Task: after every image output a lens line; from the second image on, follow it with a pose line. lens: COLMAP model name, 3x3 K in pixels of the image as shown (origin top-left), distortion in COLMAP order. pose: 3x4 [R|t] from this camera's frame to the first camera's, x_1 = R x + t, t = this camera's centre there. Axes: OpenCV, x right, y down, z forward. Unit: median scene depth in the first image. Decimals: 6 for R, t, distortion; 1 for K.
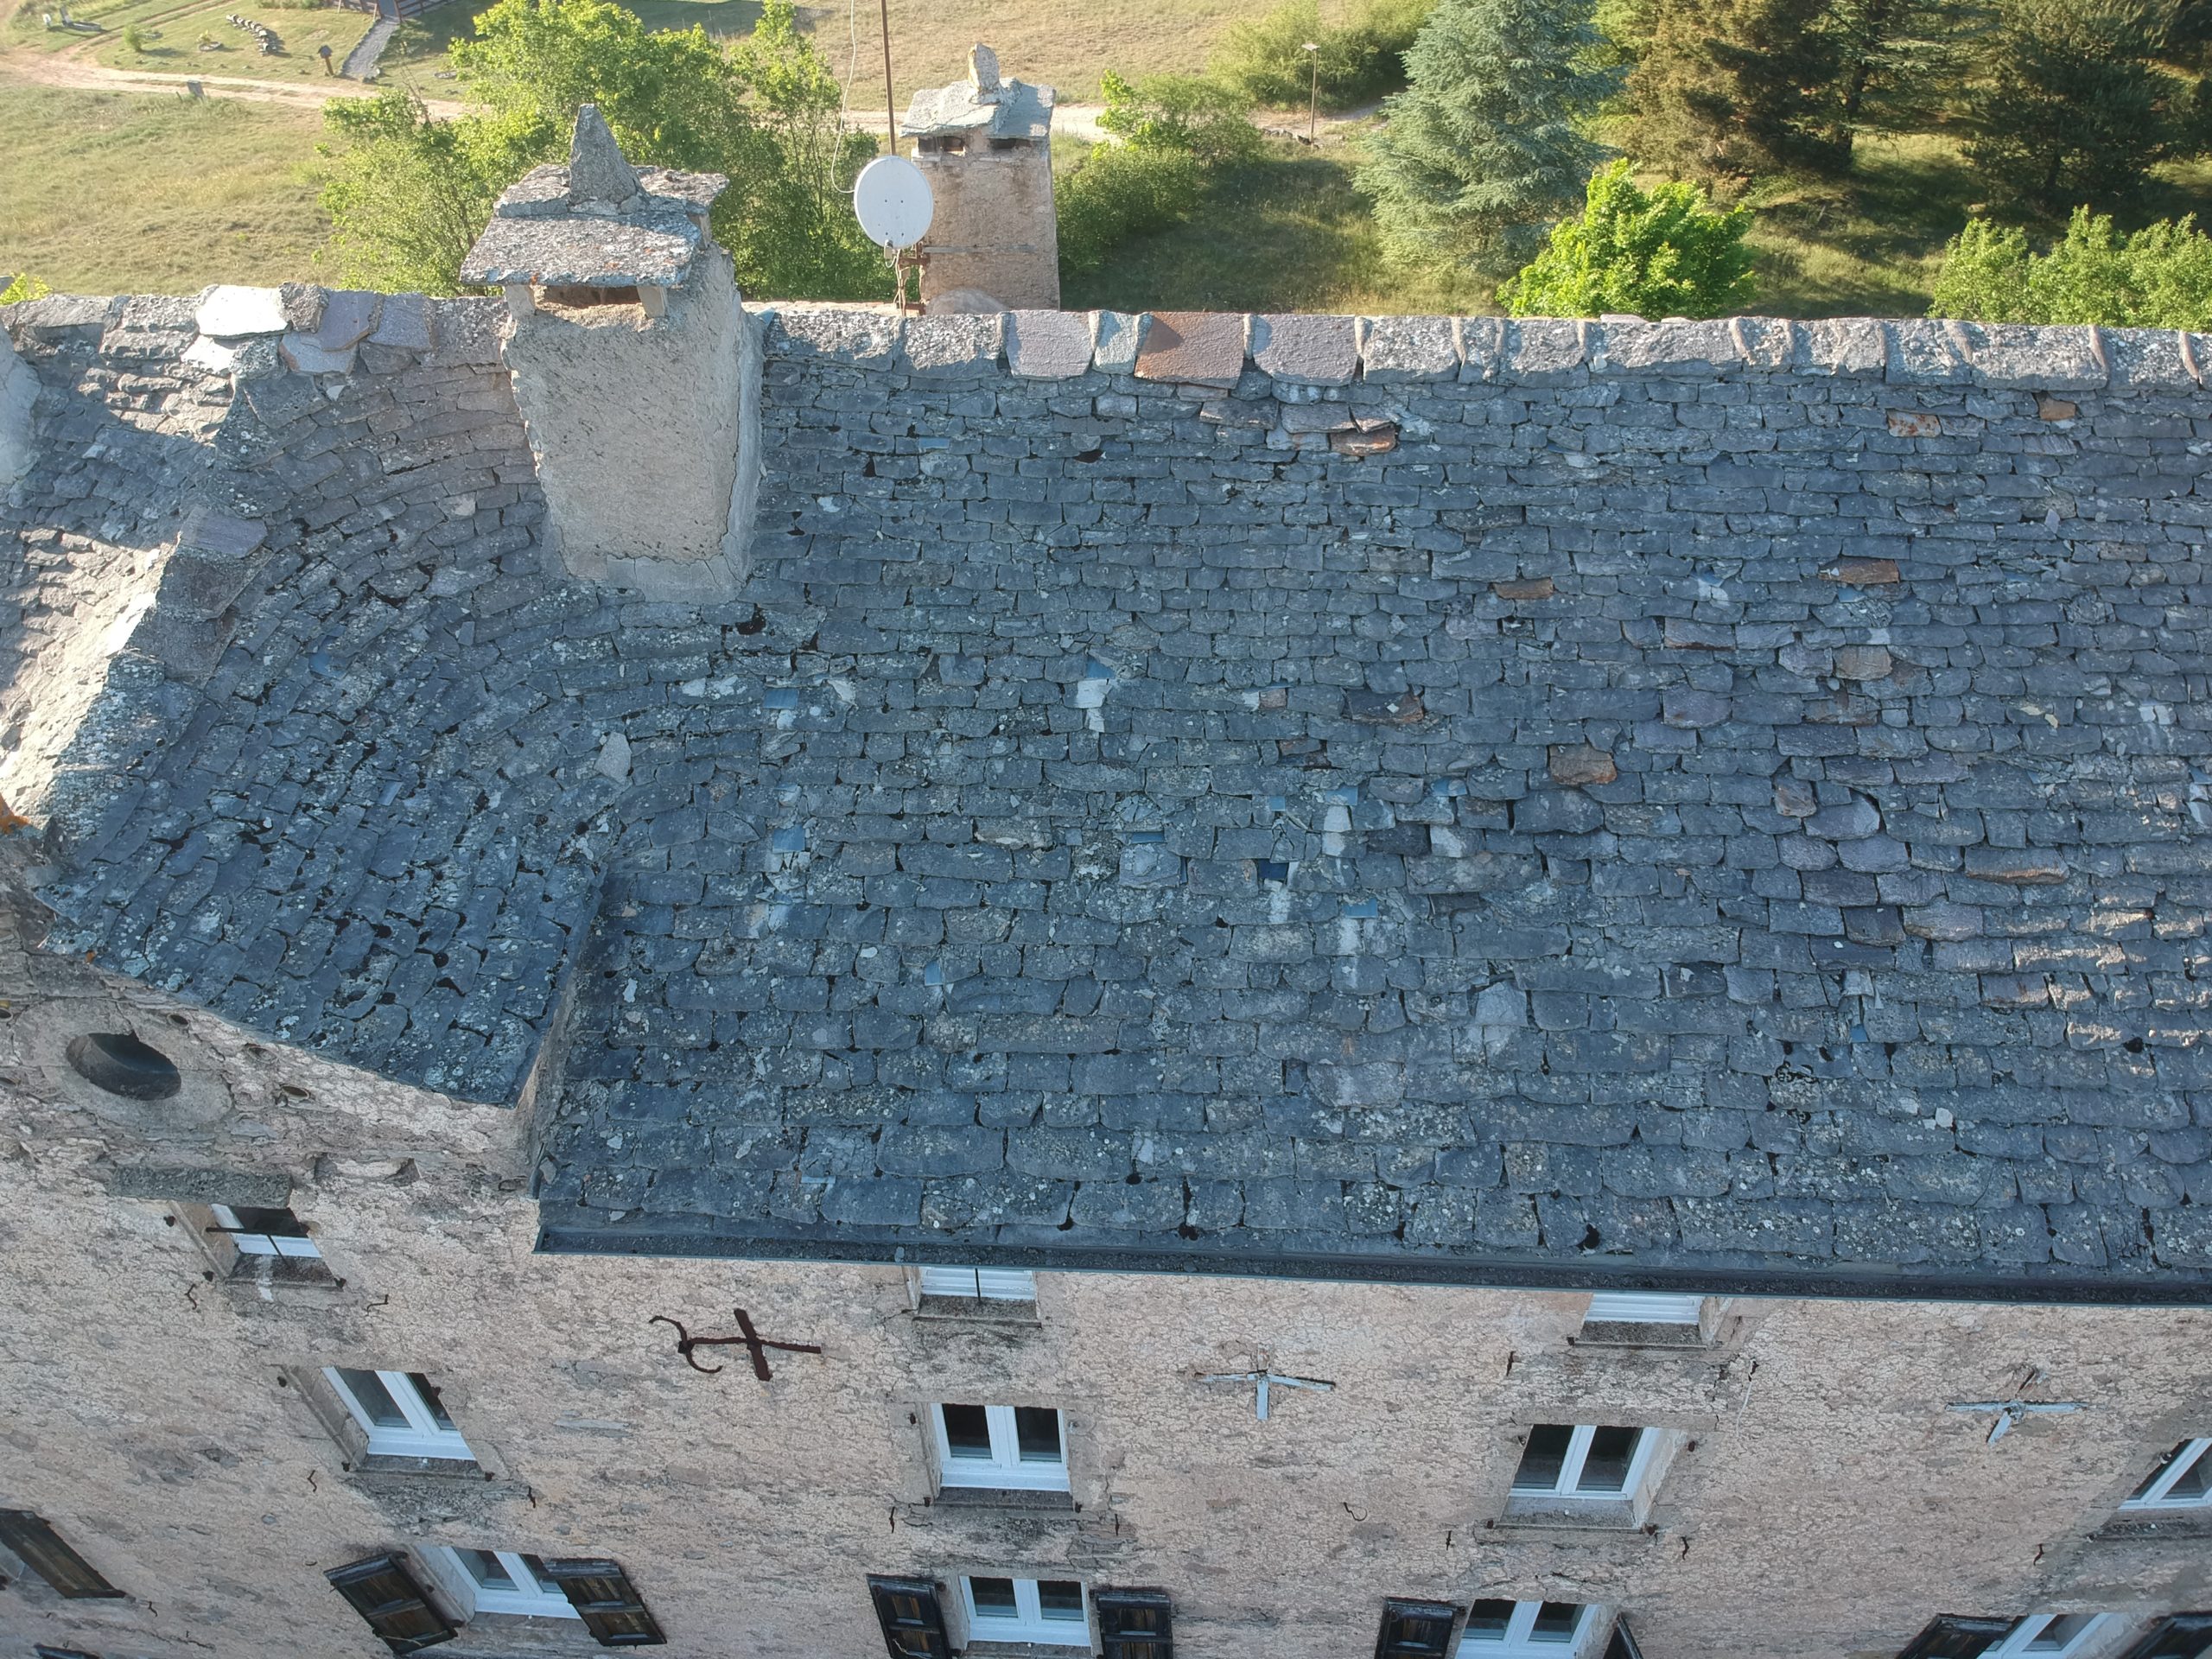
lens RADIAL K [[1650.7, 0, 1120.4], [0, 1650.7, 807.7], [0, 0, 1]] dist [0.080484, -0.153984]
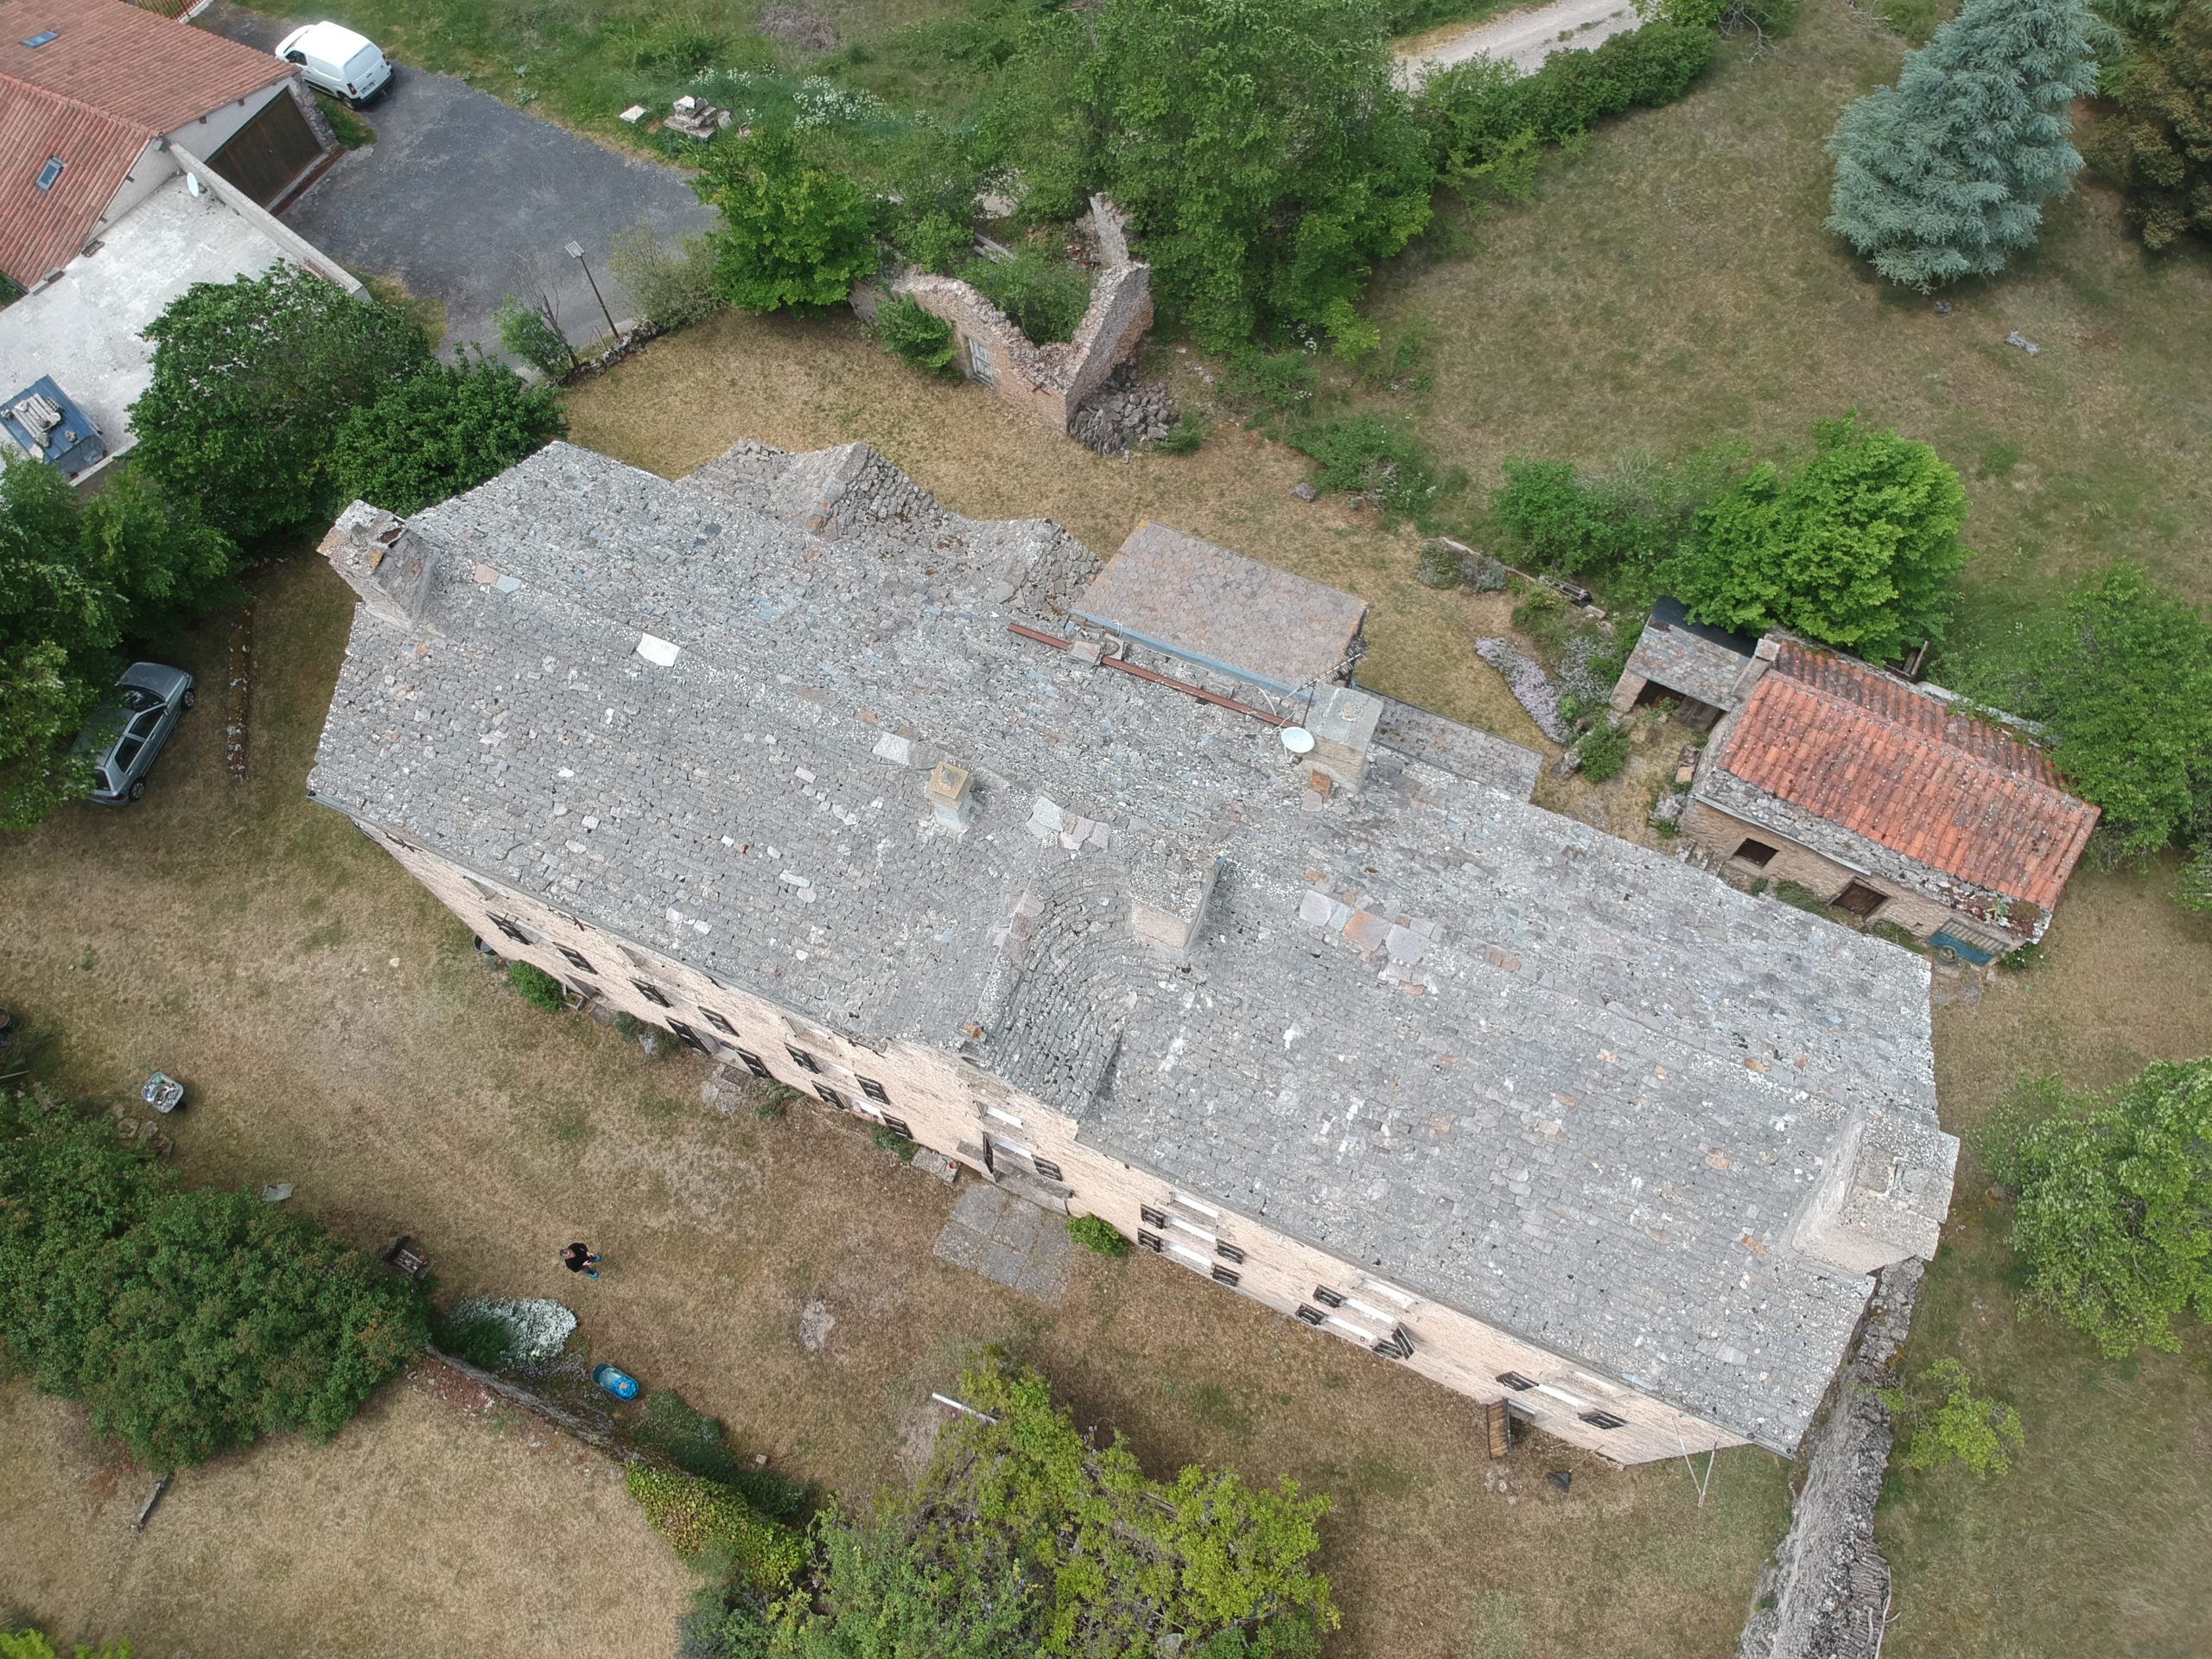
lens RADIAL K [[1650.7, 0, 1098.4], [0, 1650.7, 819.6], [0, 0, 1]] dist [0.080484, -0.153984]
pose [[0.932969, 0.329476, -0.144961, -0.035184], [-0.244668, 0.875841, 0.415981, -1.521009], [0.264018, -0.352631, 0.897745, -1.558589]]
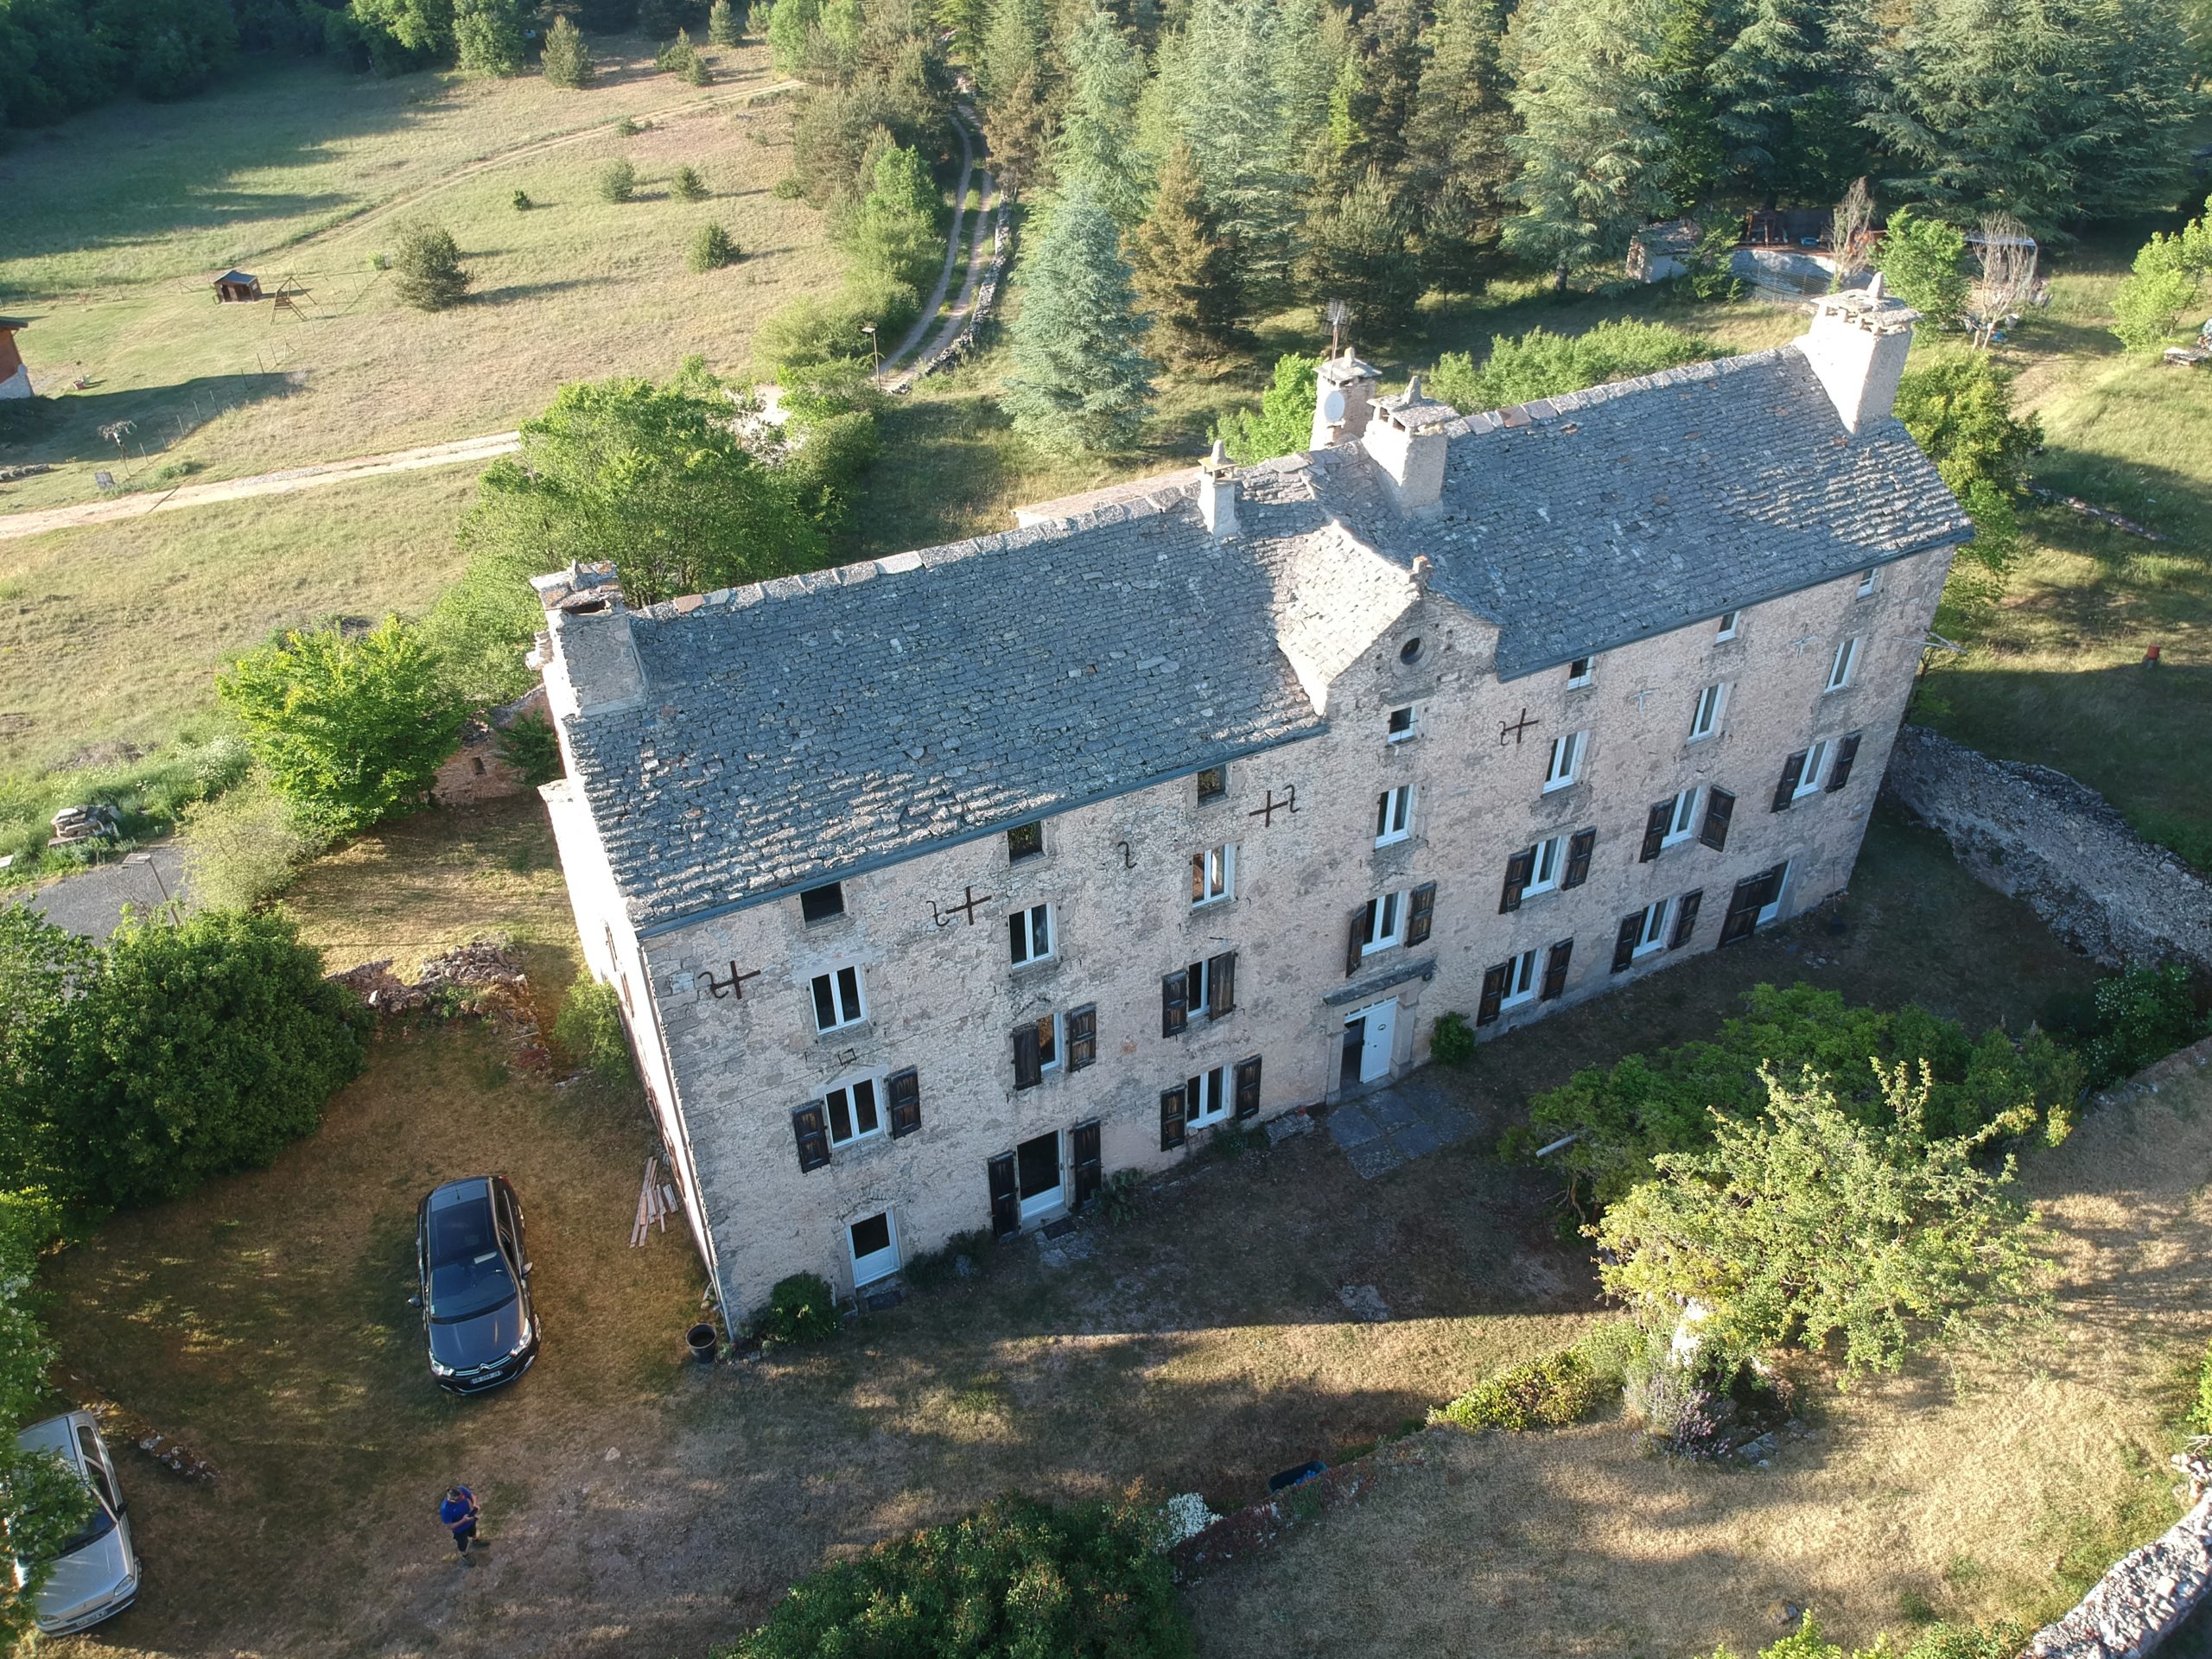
lens RADIAL K [[1650.7, 0, 1147.7], [0, 1650.7, 812.4], [0, 0, 1]] dist [0.080484, -0.153984]
pose [[0.859087, -0.289410, 0.422151, -2.338273], [0.338095, 0.940105, -0.043532, 0.385613], [-0.384268, 0.180125, 0.905480, -1.681951]]
